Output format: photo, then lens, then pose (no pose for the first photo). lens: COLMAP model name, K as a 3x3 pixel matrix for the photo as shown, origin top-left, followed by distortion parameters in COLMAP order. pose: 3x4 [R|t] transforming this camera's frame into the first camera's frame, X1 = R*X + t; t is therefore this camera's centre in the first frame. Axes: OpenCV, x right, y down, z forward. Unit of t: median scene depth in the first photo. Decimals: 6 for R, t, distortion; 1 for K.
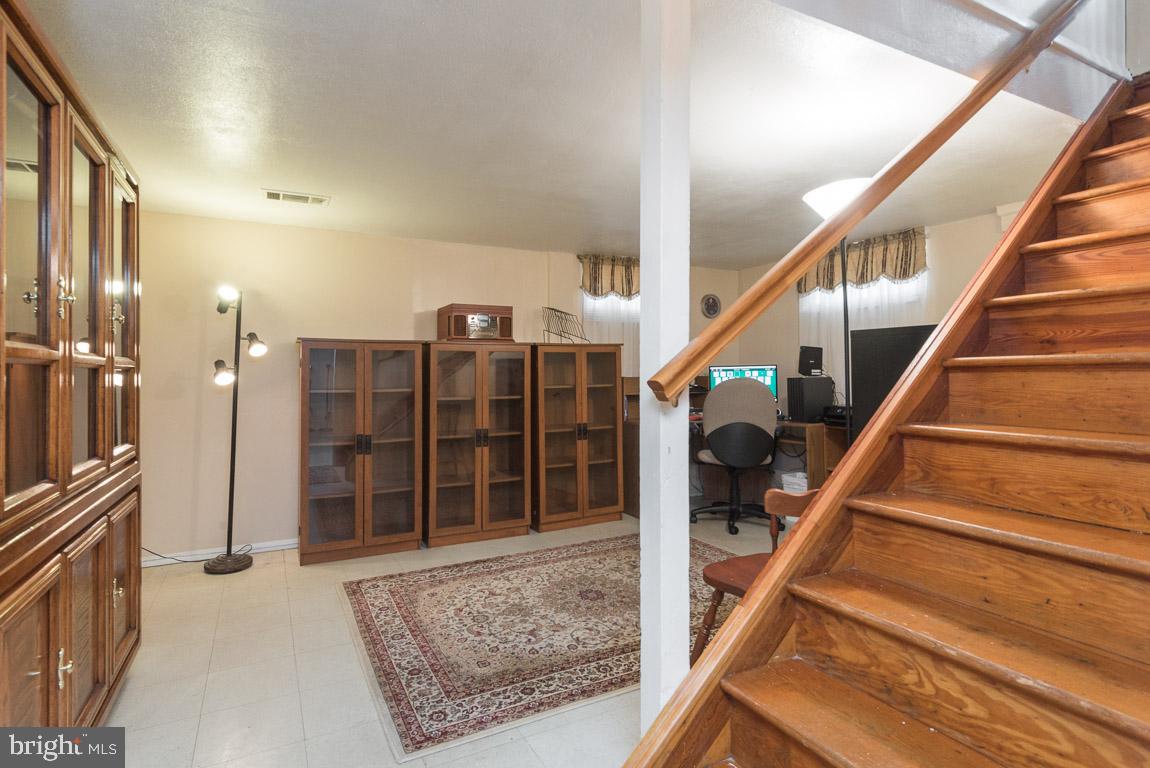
lens RADIAL K [[579.5, 0, 542.8], [0, 579.5, 367.9], [0, 0, 1]] dist [0.018154, 0.000246]
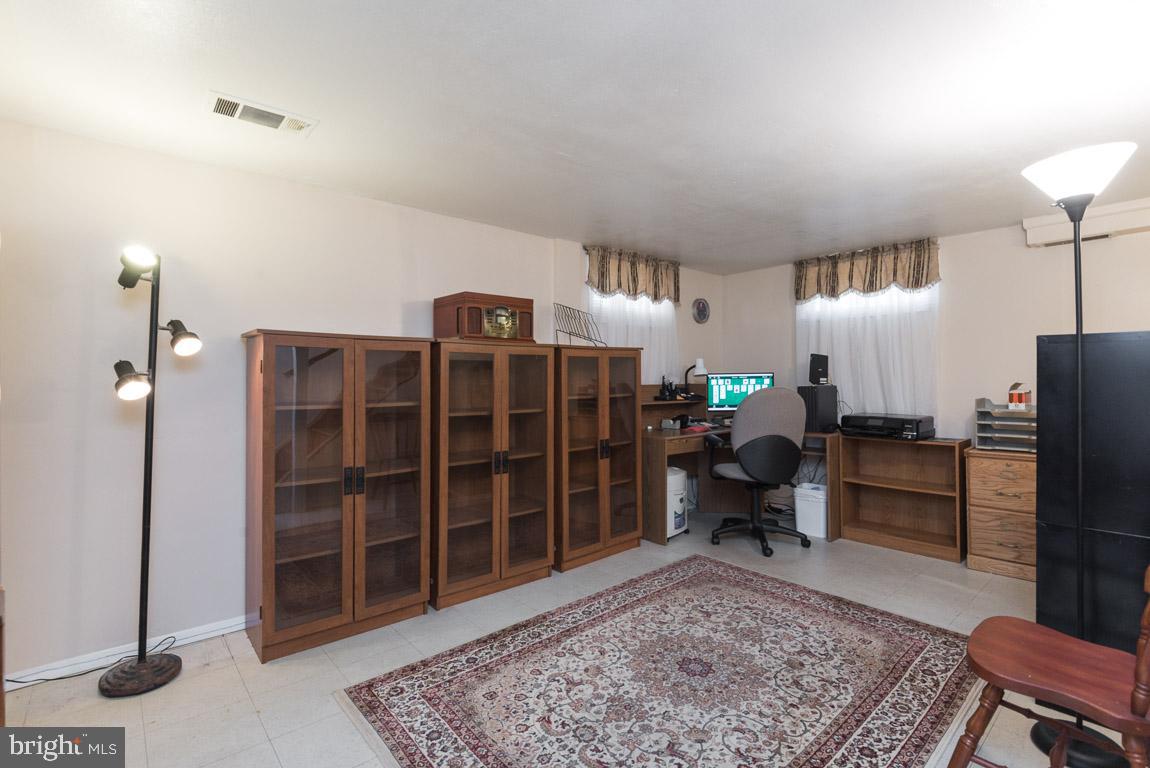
lens RADIAL K [[538.6, 0, 568.4], [0, 538.6, 379.7], [0, 0, 1]] dist [0.008672, -0.005656]
pose [[0.966446, 0.003180, 0.256848, -0.213685], [-0.006676, 0.999897, 0.012740, -0.003410], [-0.256781, -0.014027, 0.966368, 0.274887]]
